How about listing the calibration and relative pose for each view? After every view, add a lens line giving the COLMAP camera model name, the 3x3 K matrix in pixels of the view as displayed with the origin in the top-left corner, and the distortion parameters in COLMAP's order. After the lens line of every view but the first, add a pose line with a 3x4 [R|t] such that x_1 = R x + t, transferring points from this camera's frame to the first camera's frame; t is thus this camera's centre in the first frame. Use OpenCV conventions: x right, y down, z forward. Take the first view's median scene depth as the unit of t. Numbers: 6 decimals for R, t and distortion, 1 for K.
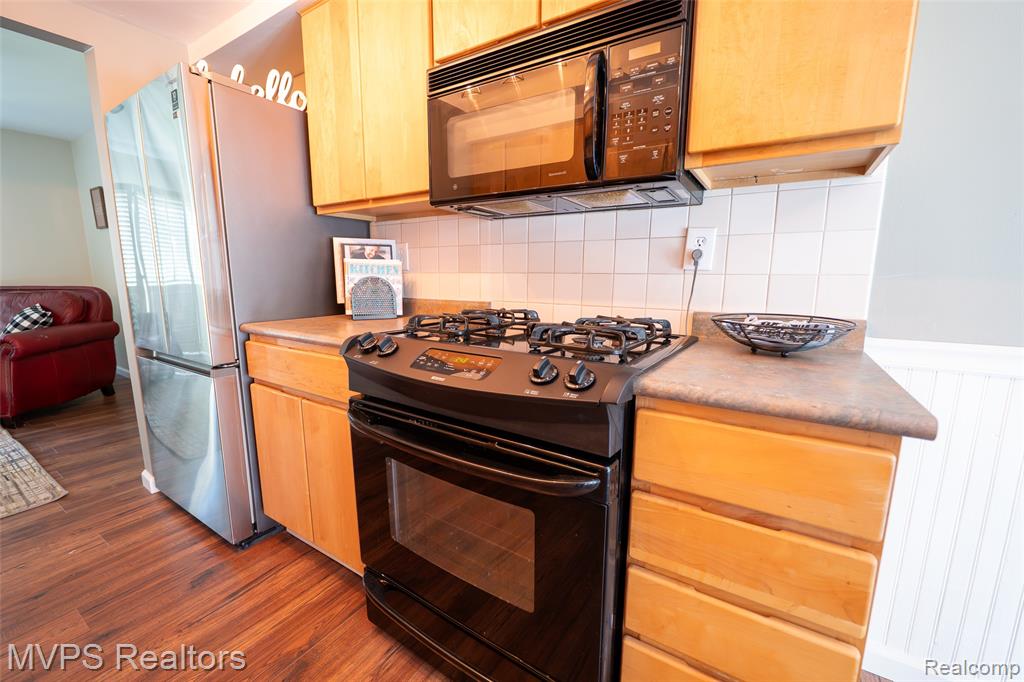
lens RADIAL K [[418.6, 0, 512.0], [0, 418.6, 344.4], [0, 0, 1]] dist [-0.013218, 0.001287]
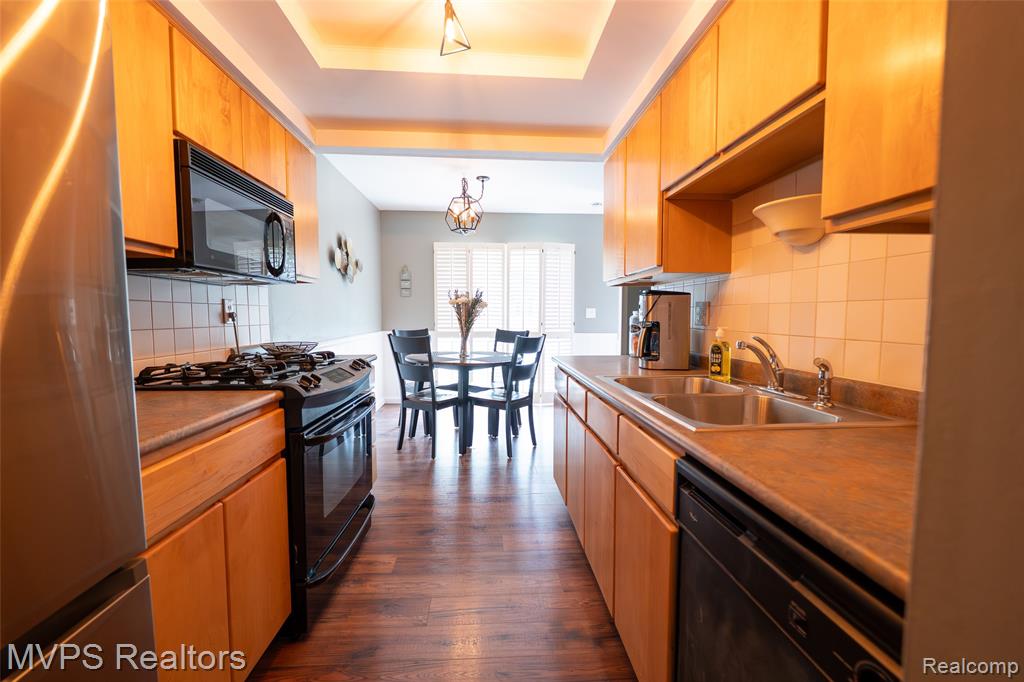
lens RADIAL K [[418.6, 0, 513.7], [0, 418.6, 341.0], [0, 0, 1]] dist [-0.013218, 0.001287]
pose [[-0.583771, -0.049301, 0.810420, -1.558302], [0.136501, 0.977988, 0.157820, -0.217940], [-0.800362, 0.202754, -0.564192, 1.028808]]
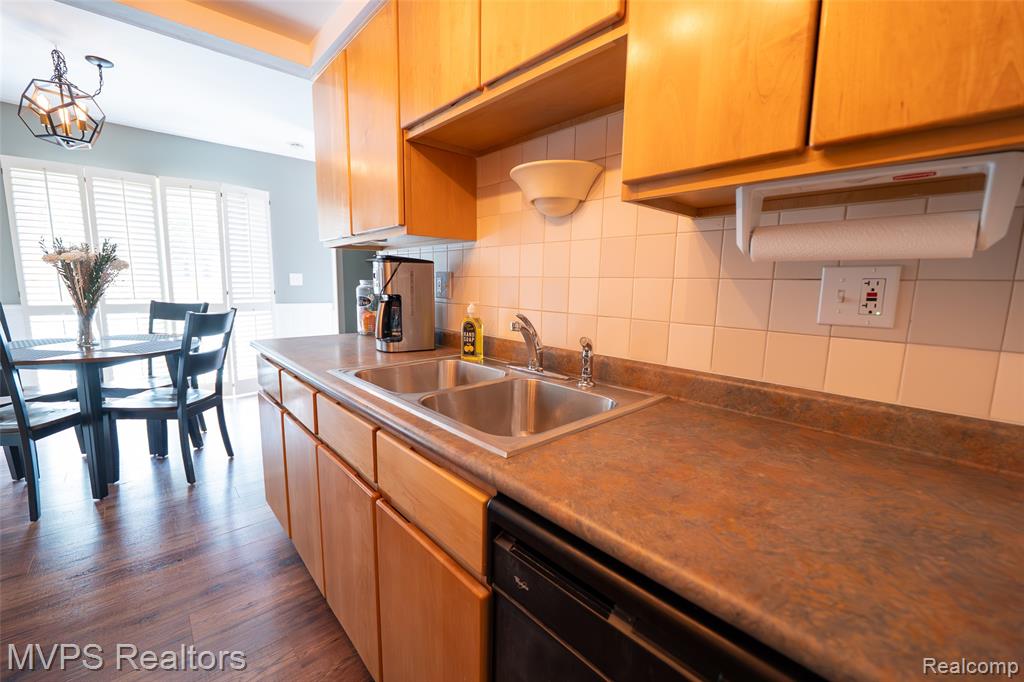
lens RADIAL K [[418.6, 0, 510.8], [0, 418.6, 343.4], [0, 0, 1]] dist [-0.013218, 0.001287]
pose [[-0.960265, -0.054909, 0.273636, -1.310267], [0.030494, 0.953942, 0.298436, -0.200900], [-0.277419, 0.294922, -0.914363, 0.841853]]
